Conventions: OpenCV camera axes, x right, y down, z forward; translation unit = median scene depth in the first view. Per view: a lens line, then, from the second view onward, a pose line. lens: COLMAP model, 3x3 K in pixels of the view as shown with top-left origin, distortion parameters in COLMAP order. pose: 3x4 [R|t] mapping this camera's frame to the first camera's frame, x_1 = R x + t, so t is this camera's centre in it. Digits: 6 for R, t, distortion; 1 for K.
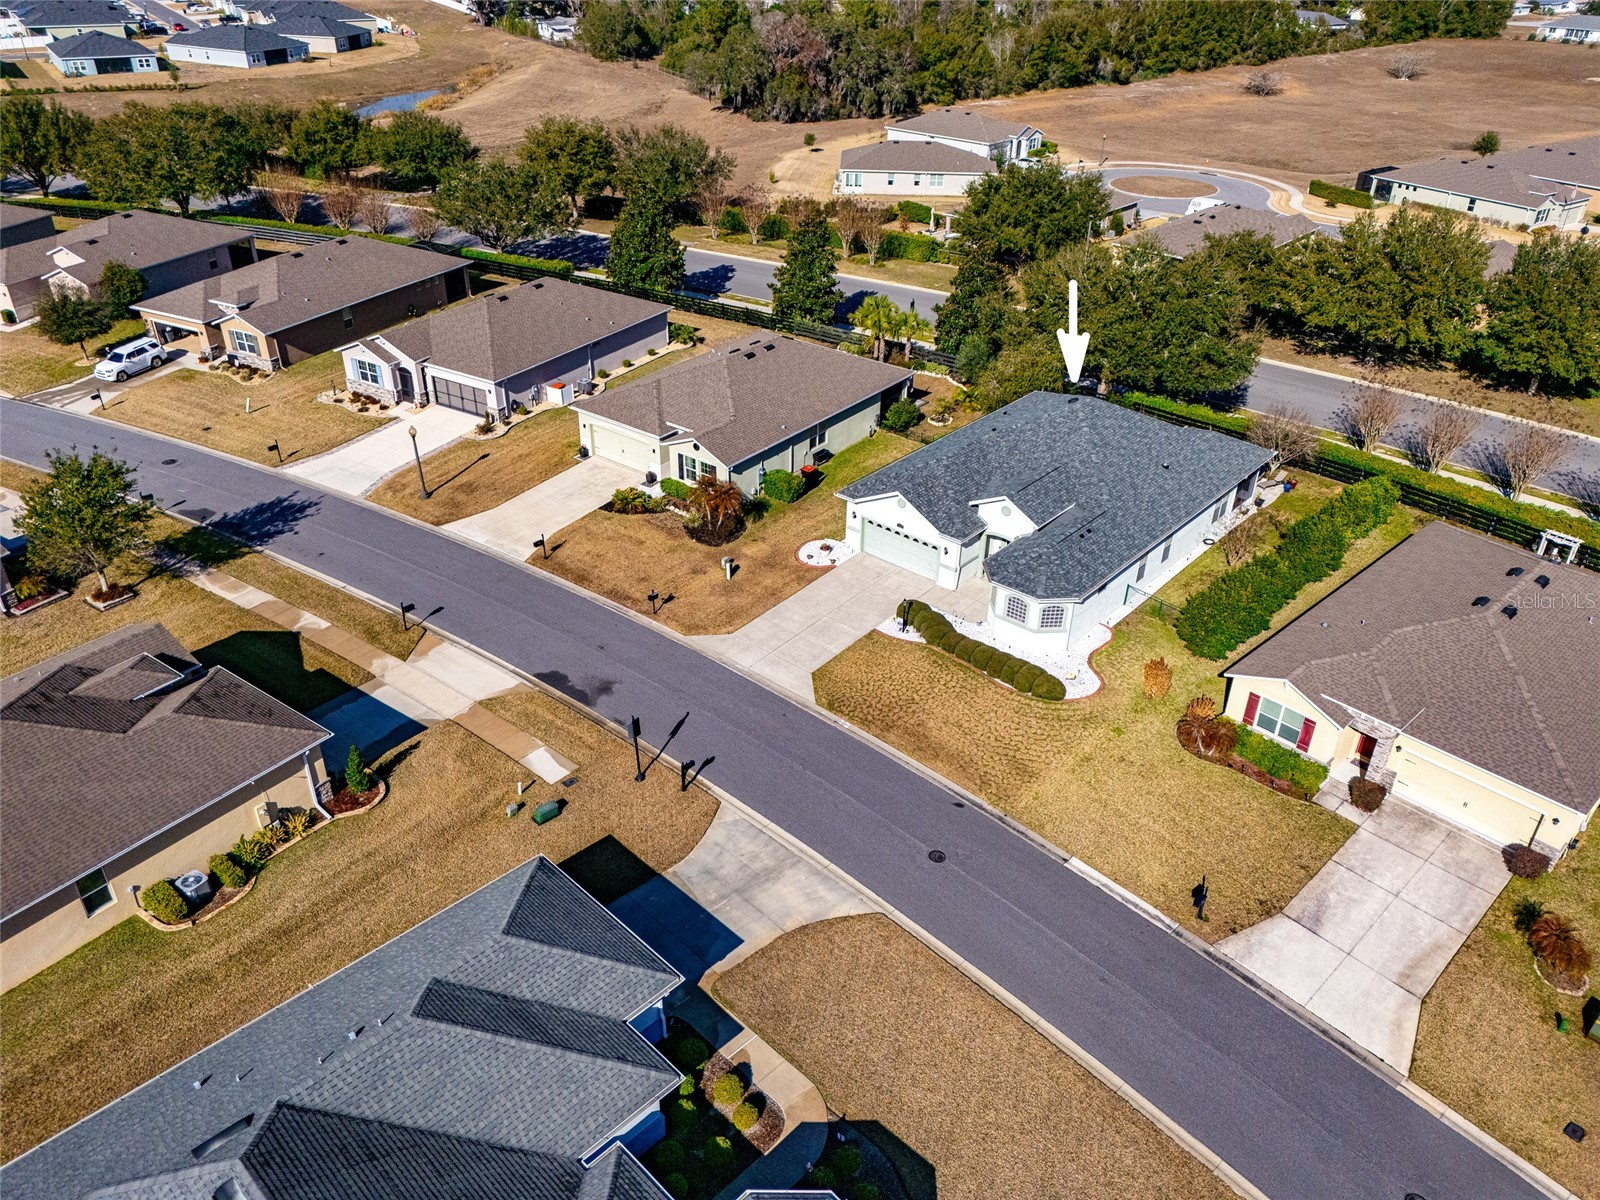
lens RADIAL K [[1195.4, 0, 797.1], [0, 1195.4, 601.0], [0, 0, 1]] dist [0.042477, -0.038914]
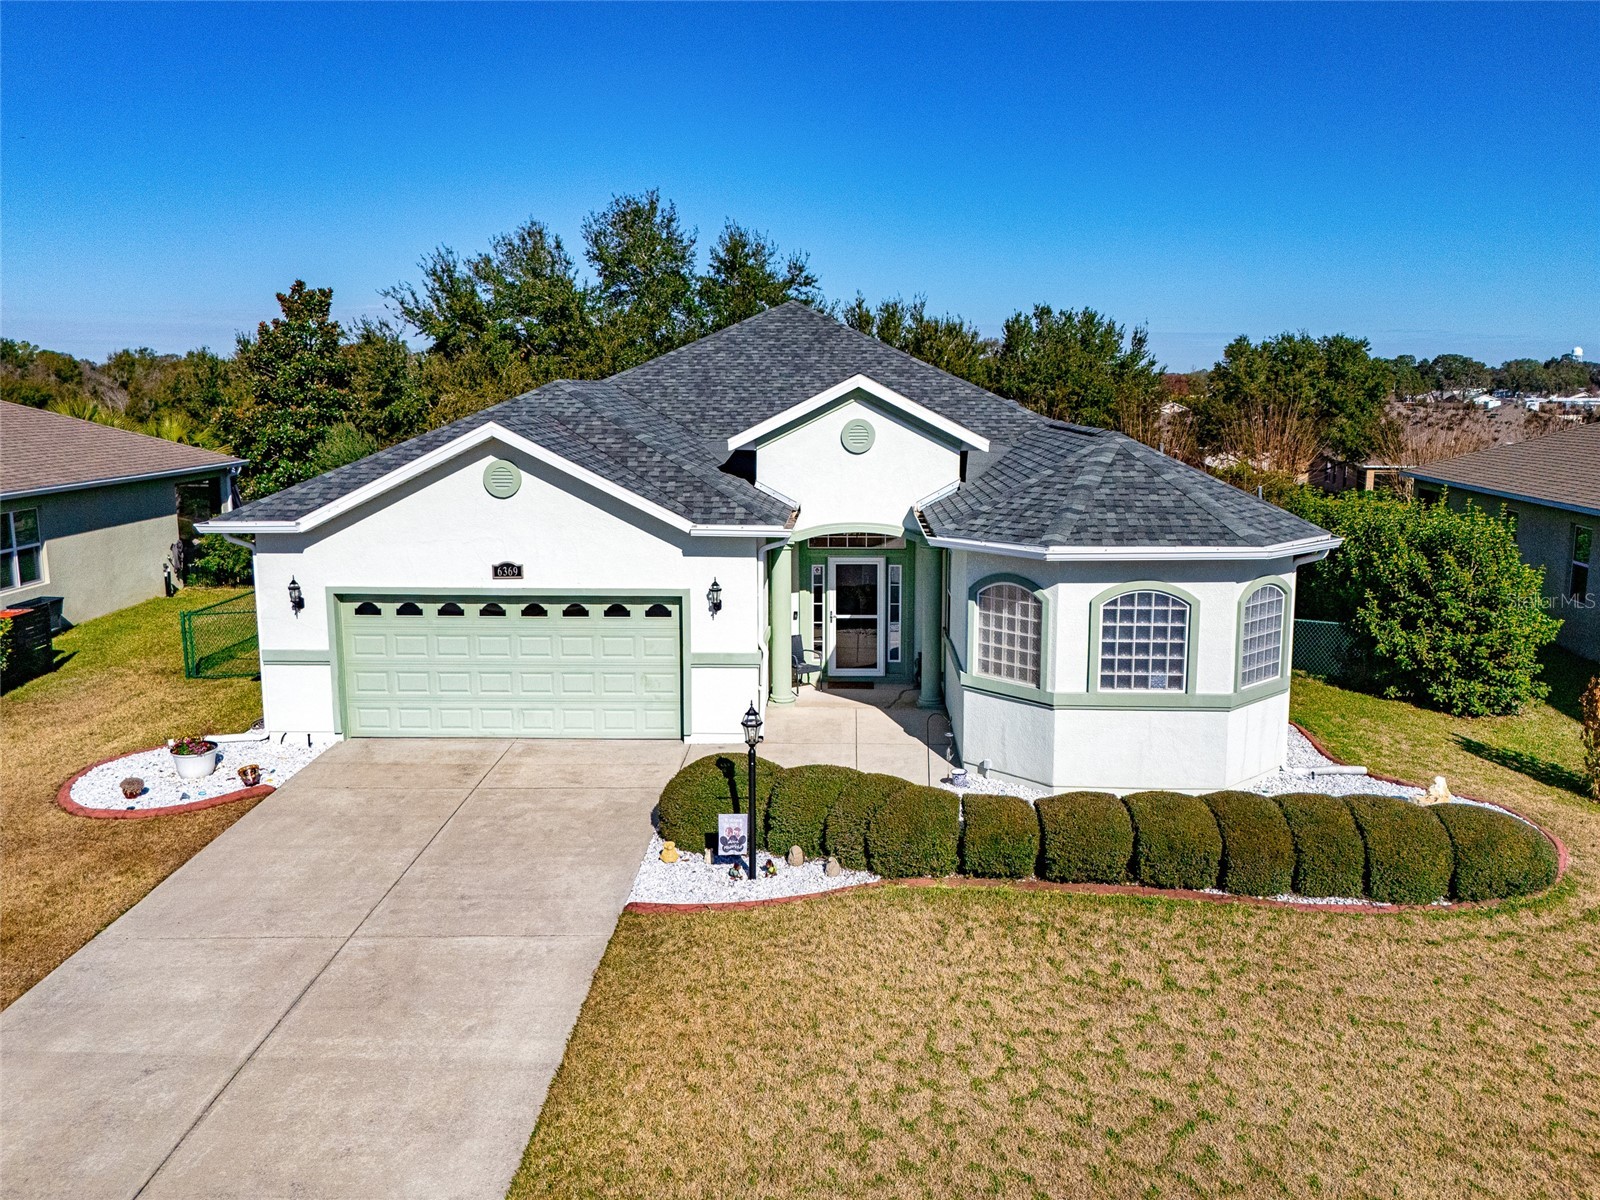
lens RADIAL K [[1275.5, 0, 809.9], [0, 1275.5, 594.3], [0, 0, 1]] dist [0.035457, -0.003474]
pose [[0.772843, -0.118569, 0.623422, -0.043912], [0.344709, 0.903259, -0.255537, 0.042294], [-0.532812, 0.412389, 0.738950, 0.794075]]
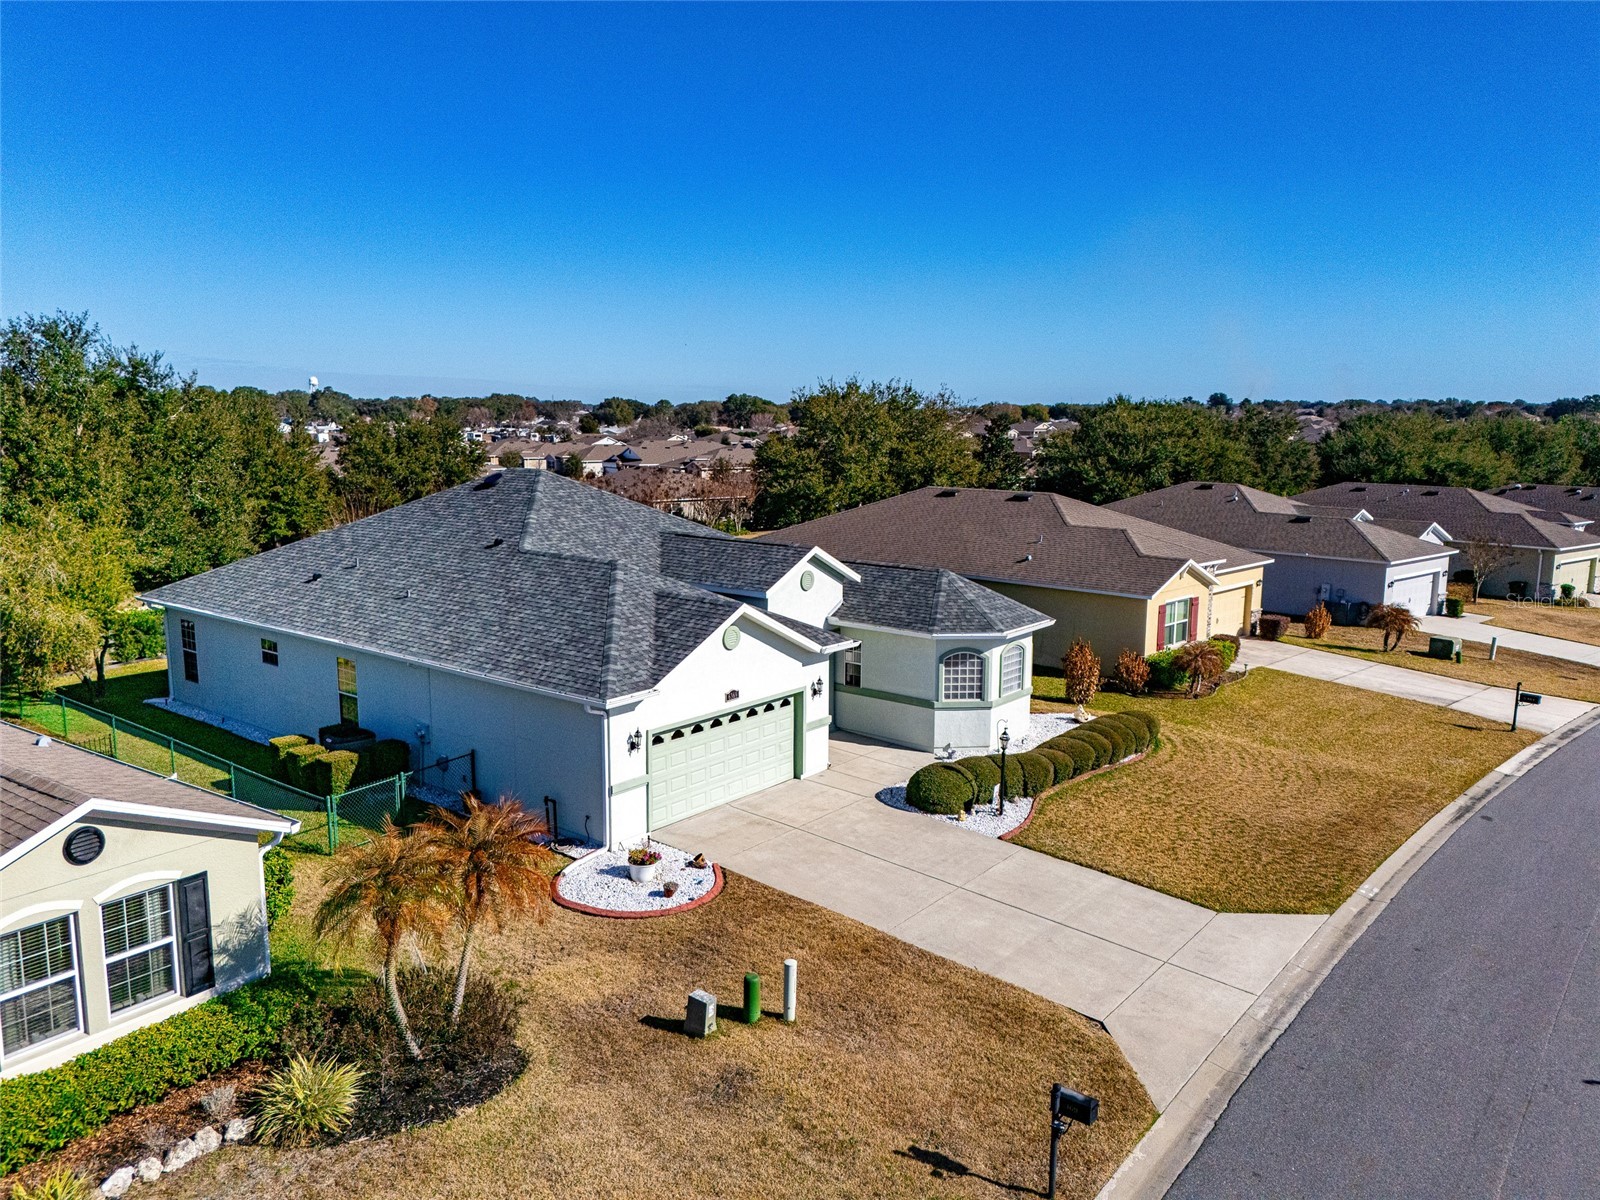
lens RADIAL K [[1195.4, 0, 790.1], [0, 1195.4, 599.5], [0, 0, 1]] dist [0.042477, -0.038914]
pose [[-0.032735, -0.175124, 0.984002, -0.341185], [0.521730, 0.836750, 0.166274, -0.159262], [-0.852482, 0.518826, 0.063976, 0.992143]]
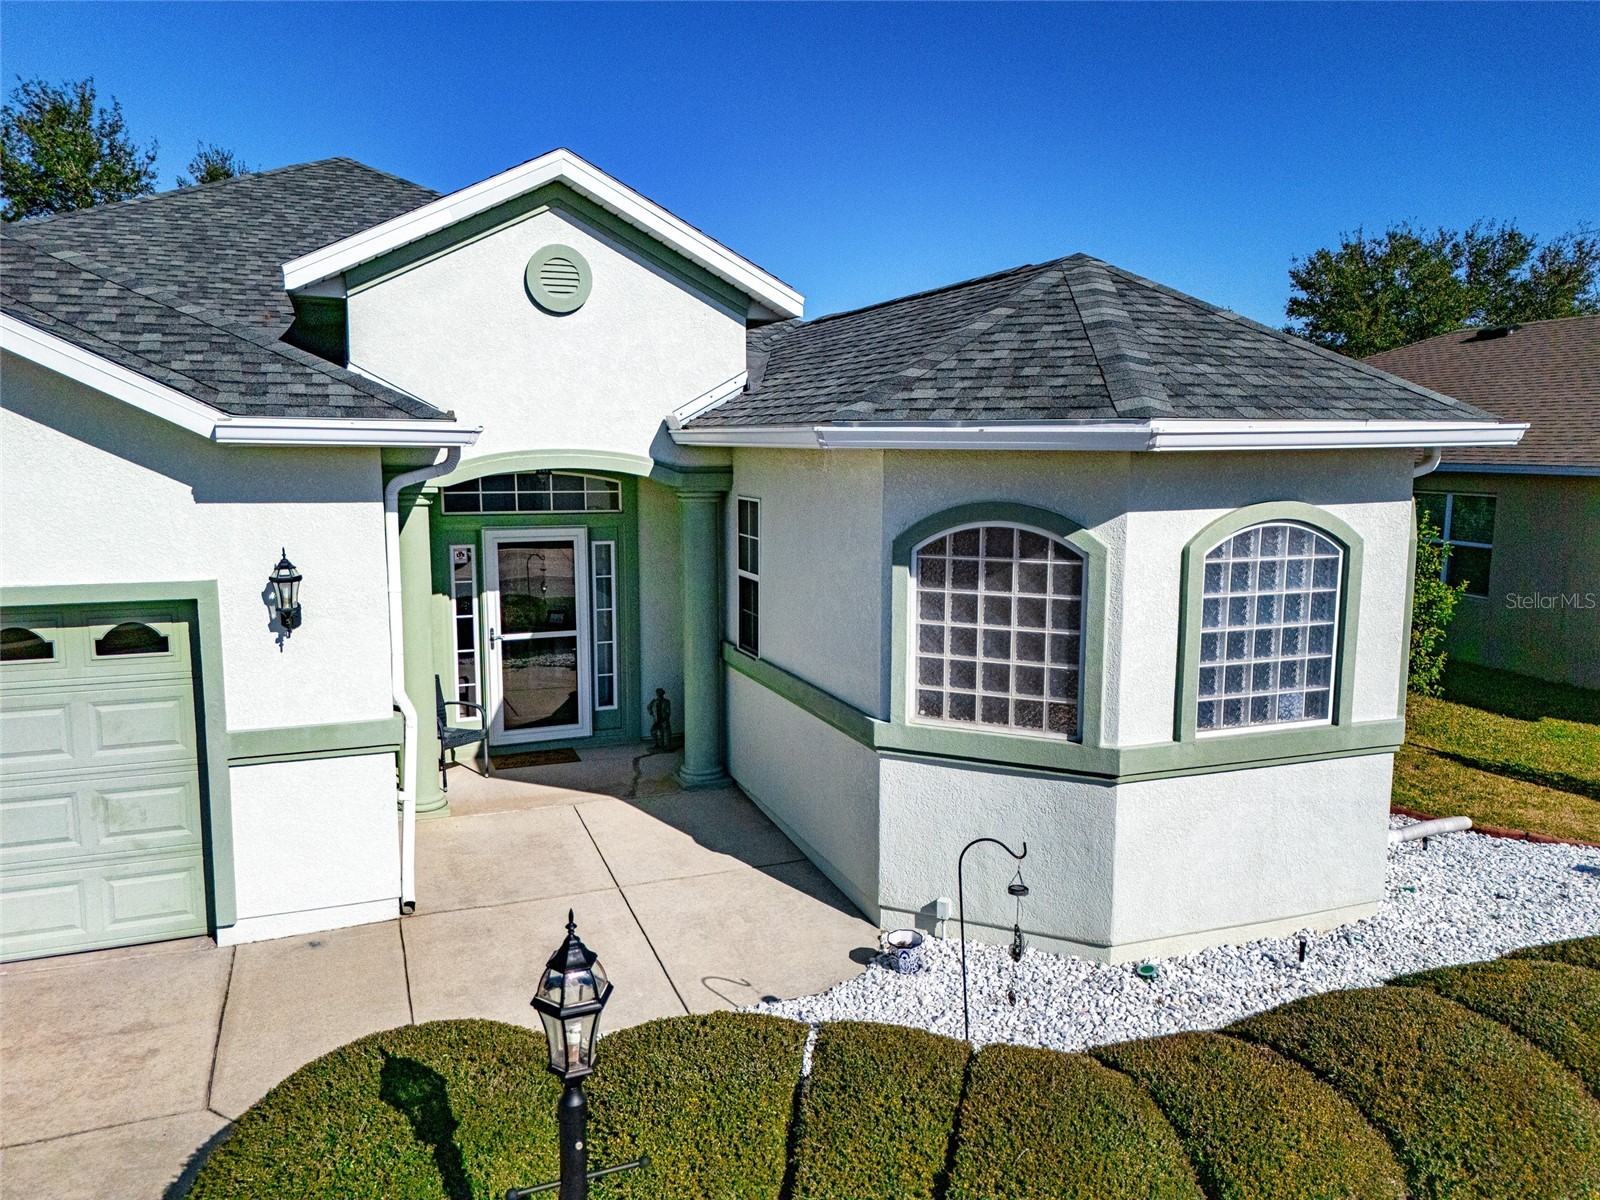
lens RADIAL K [[1195.4, 0, 816.7], [0, 1195.4, 600.8], [0, 0, 1]] dist [0.042477, -0.038914]
pose [[0.456568, -0.136221, 0.879198, 0.045710], [0.470705, 0.875559, -0.108780, -0.003726], [-0.754972, 0.463509, 0.463872, 0.934554]]
